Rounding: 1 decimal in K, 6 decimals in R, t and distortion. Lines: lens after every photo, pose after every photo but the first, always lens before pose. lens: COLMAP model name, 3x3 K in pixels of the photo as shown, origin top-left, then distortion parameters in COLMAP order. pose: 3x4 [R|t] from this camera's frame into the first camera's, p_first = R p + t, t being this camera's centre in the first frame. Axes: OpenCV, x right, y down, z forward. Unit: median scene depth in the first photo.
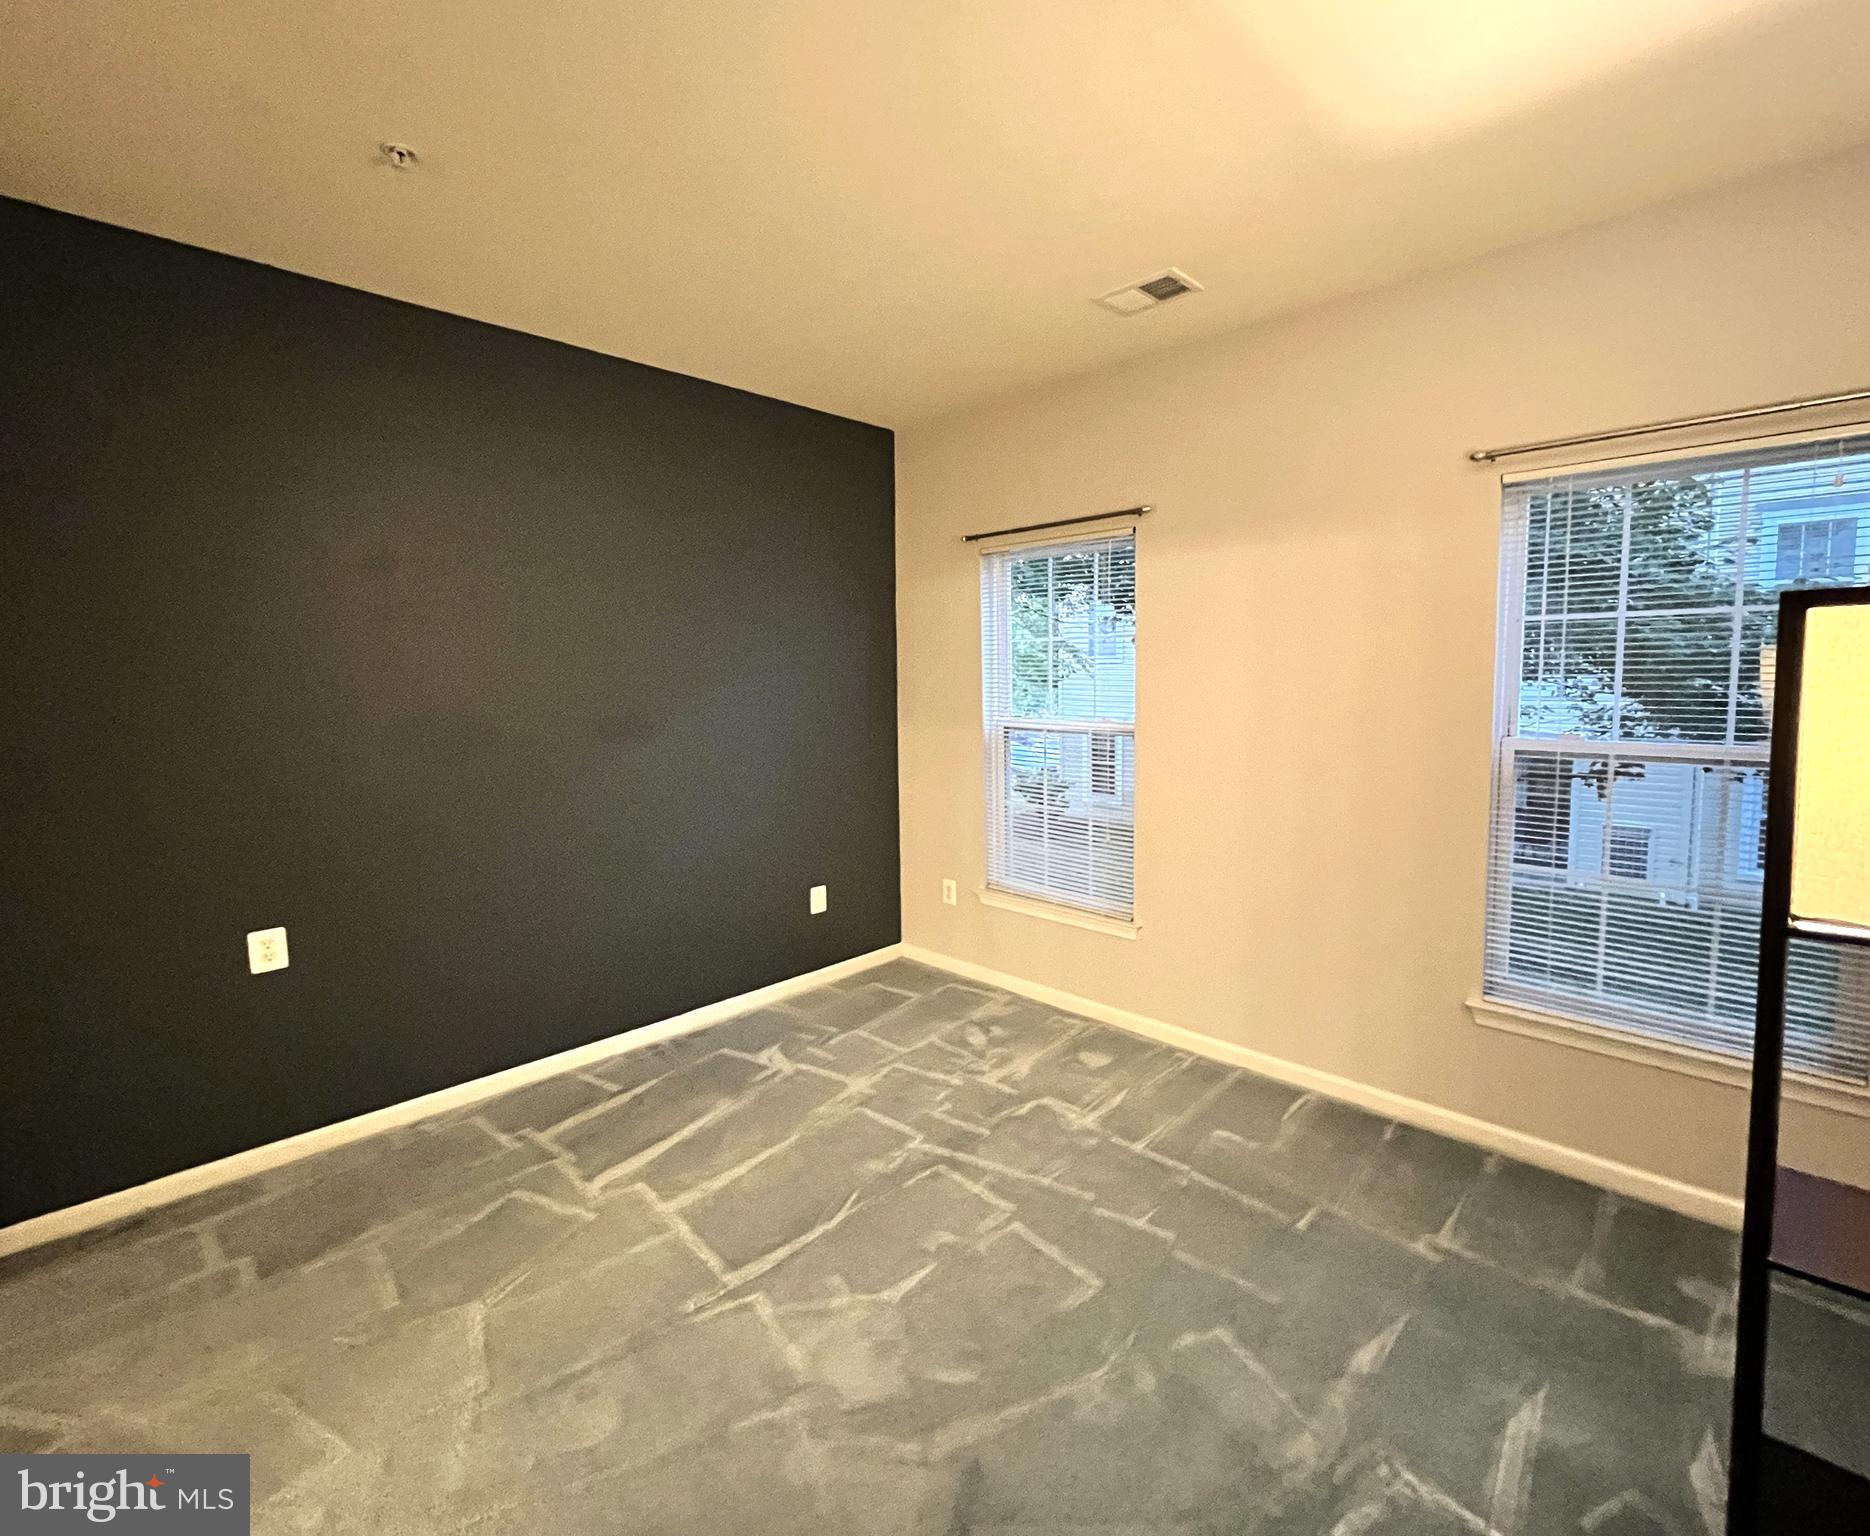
lens RADIAL K [[860.7, 0, 935.2], [0, 860.7, 753.8], [0, 0, 1]] dist [-0.003350, -0.000298]
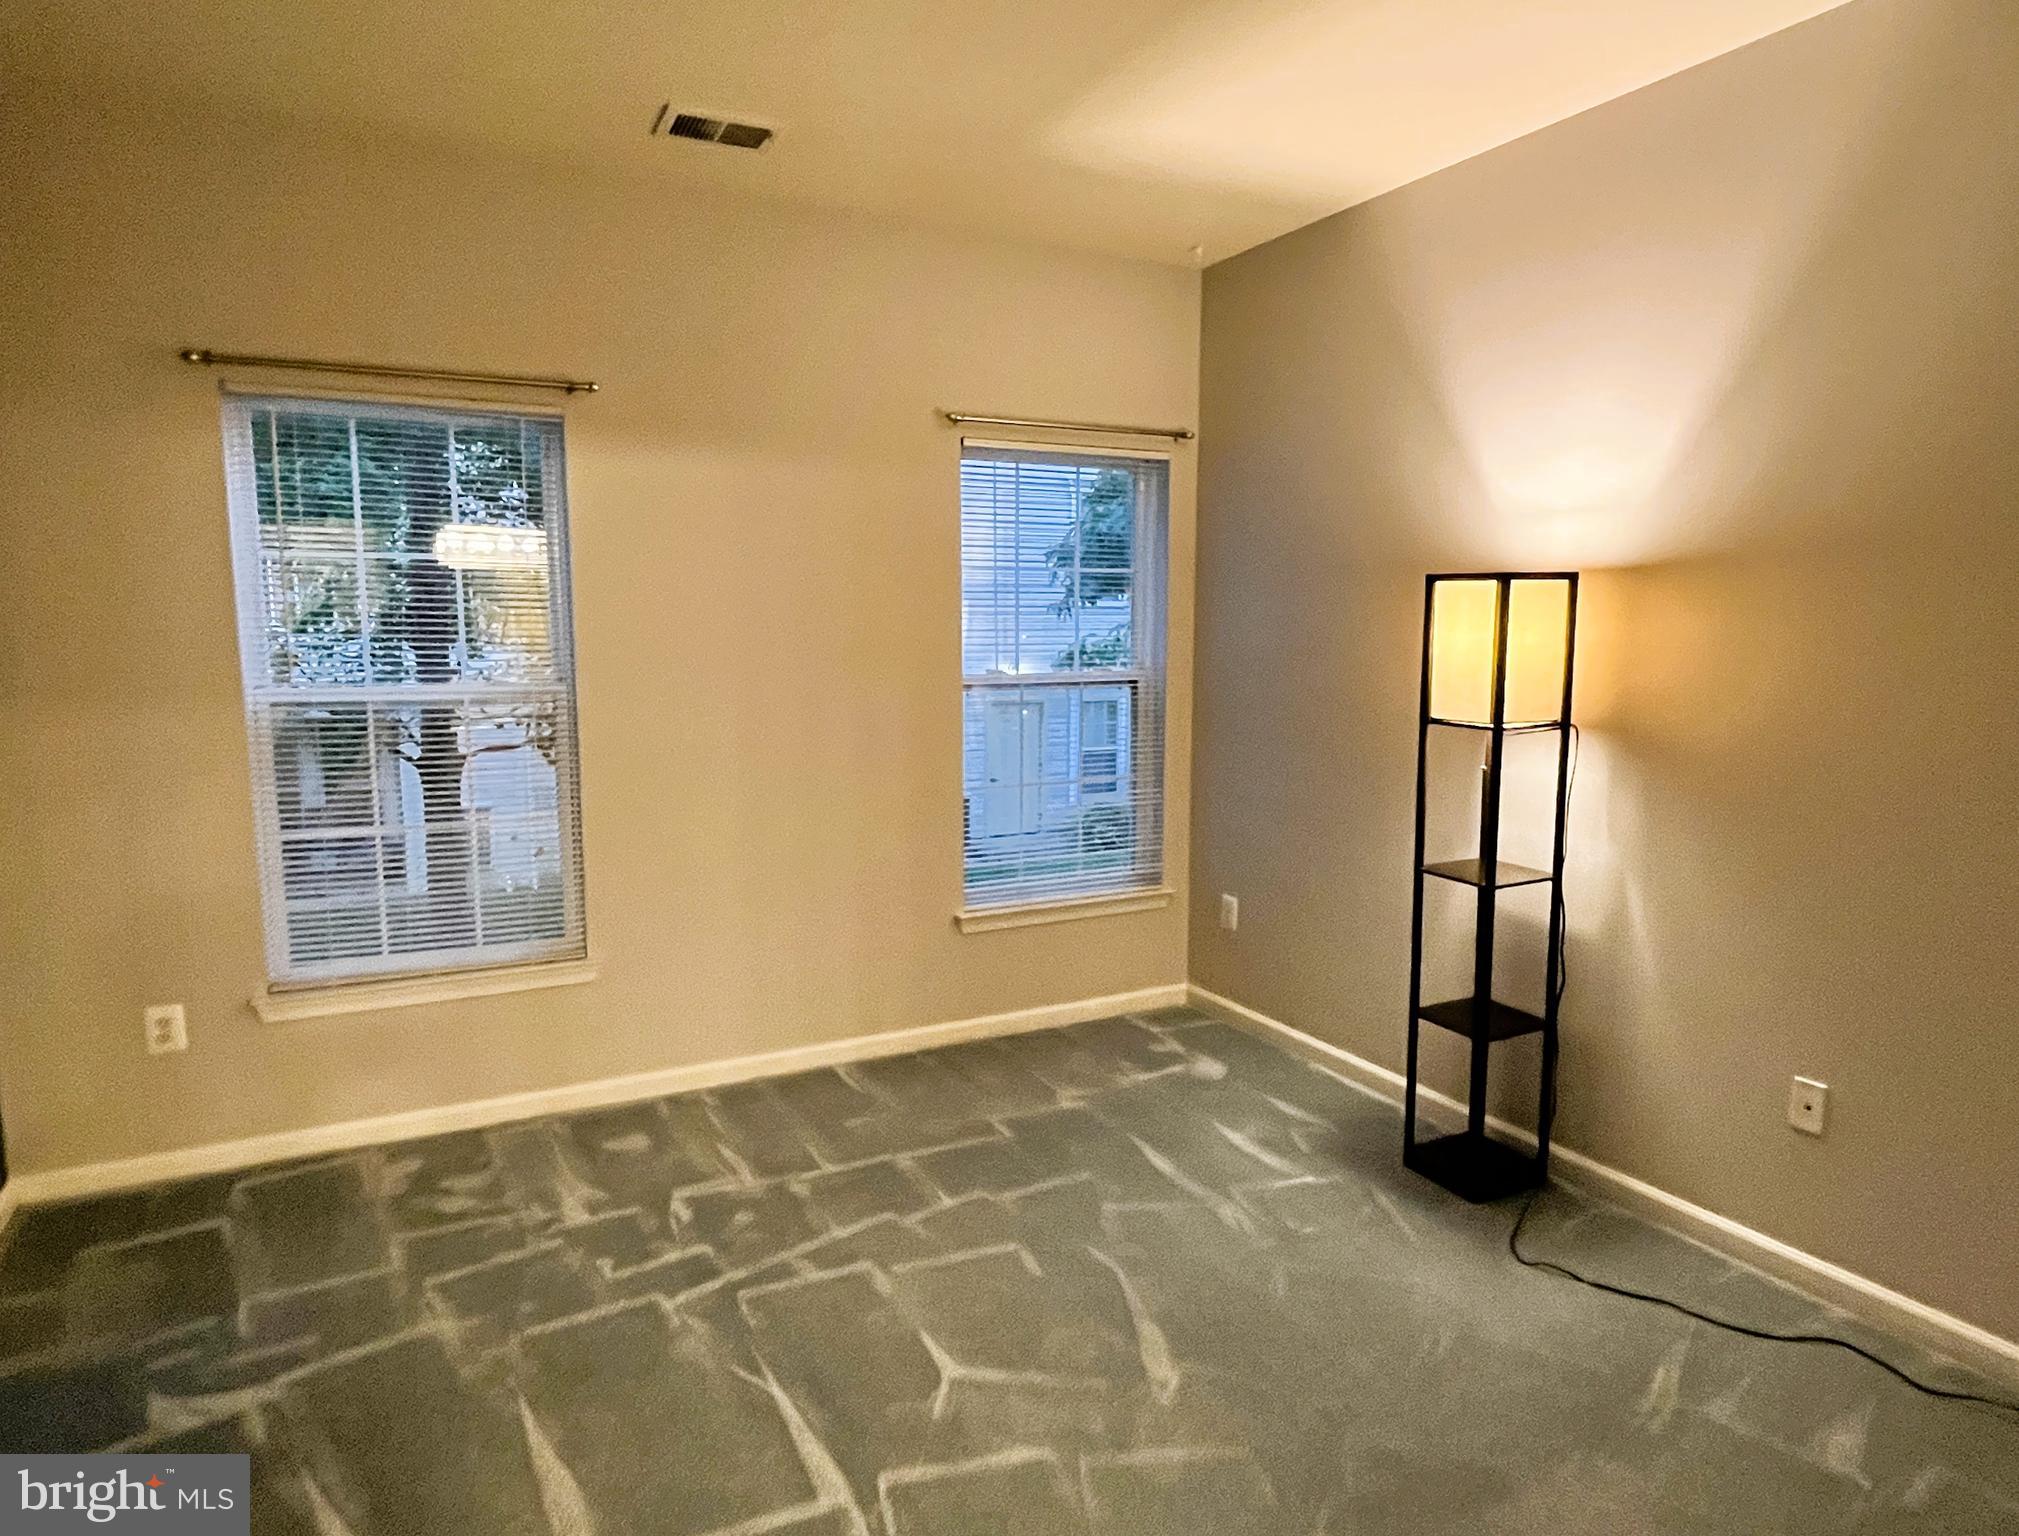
lens RADIAL K [[1278.1, 0, 1010.4], [0, 1278.1, 775.3], [0, 0, 1]] dist [-0.006369, -0.002136]
pose [[0.290486, -0.106650, 0.950917, -0.744379], [0.085748, 0.992672, 0.085139, -0.019094], [-0.953030, 0.056808, 0.297502, 0.367500]]
